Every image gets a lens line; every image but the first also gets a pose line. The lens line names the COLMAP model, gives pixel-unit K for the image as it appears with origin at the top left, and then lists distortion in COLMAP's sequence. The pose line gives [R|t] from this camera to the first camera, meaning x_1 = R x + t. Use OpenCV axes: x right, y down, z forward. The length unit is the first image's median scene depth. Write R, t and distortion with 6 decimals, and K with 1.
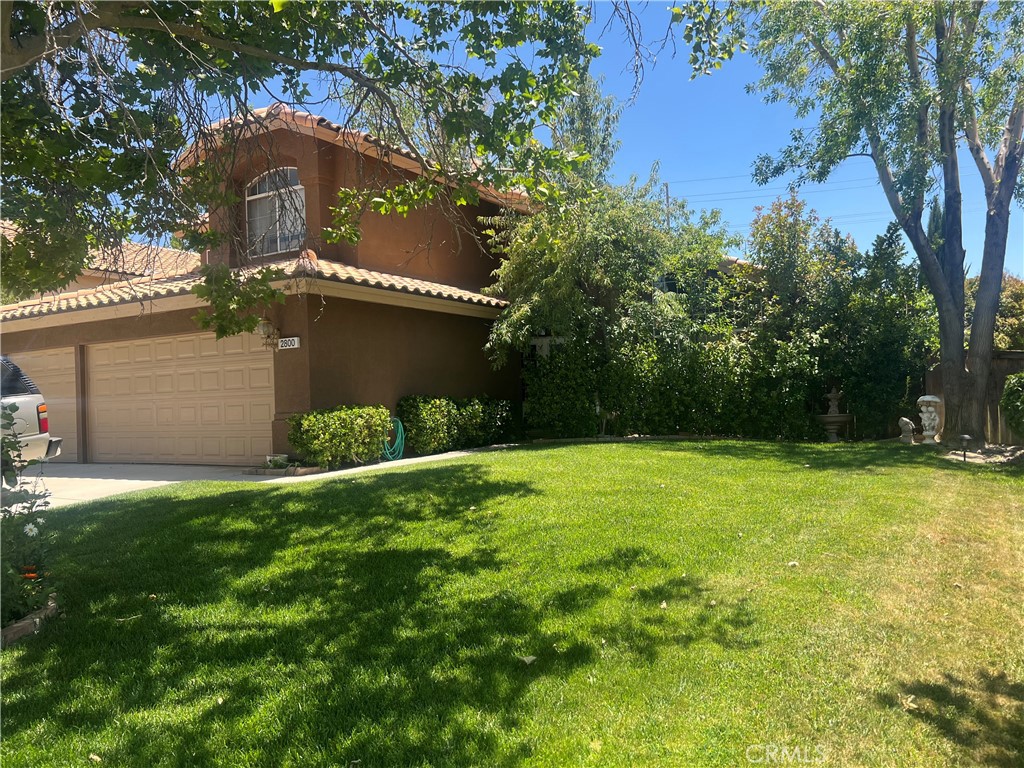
lens RADIAL K [[763.2, 0, 523.9], [0, 763.2, 385.2], [0, 0, 1]] dist [0.046786, -0.064116]
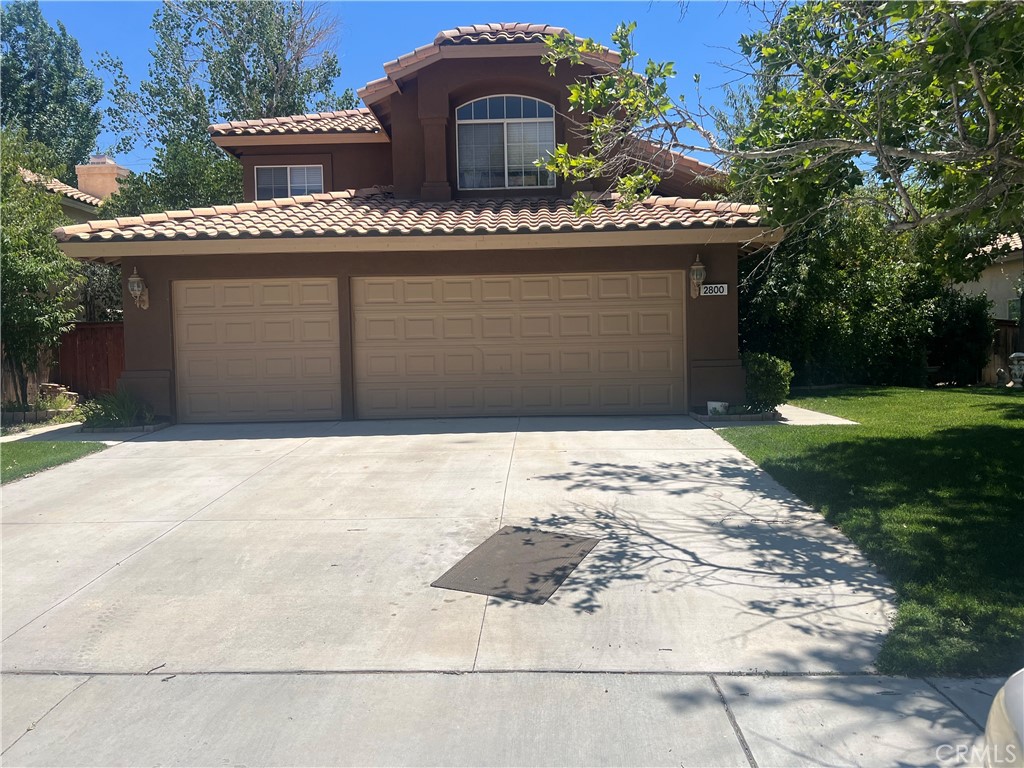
lens RADIAL K [[763.2, 0, 523.9], [0, 763.2, 385.2], [0, 0, 1]] dist [0.046786, -0.064116]
pose [[0.886634, 0.014638, 0.462239, -0.839283], [-0.020836, 0.999748, 0.008308, 0.056767], [-0.462002, -0.016997, 0.886716, 0.188723]]
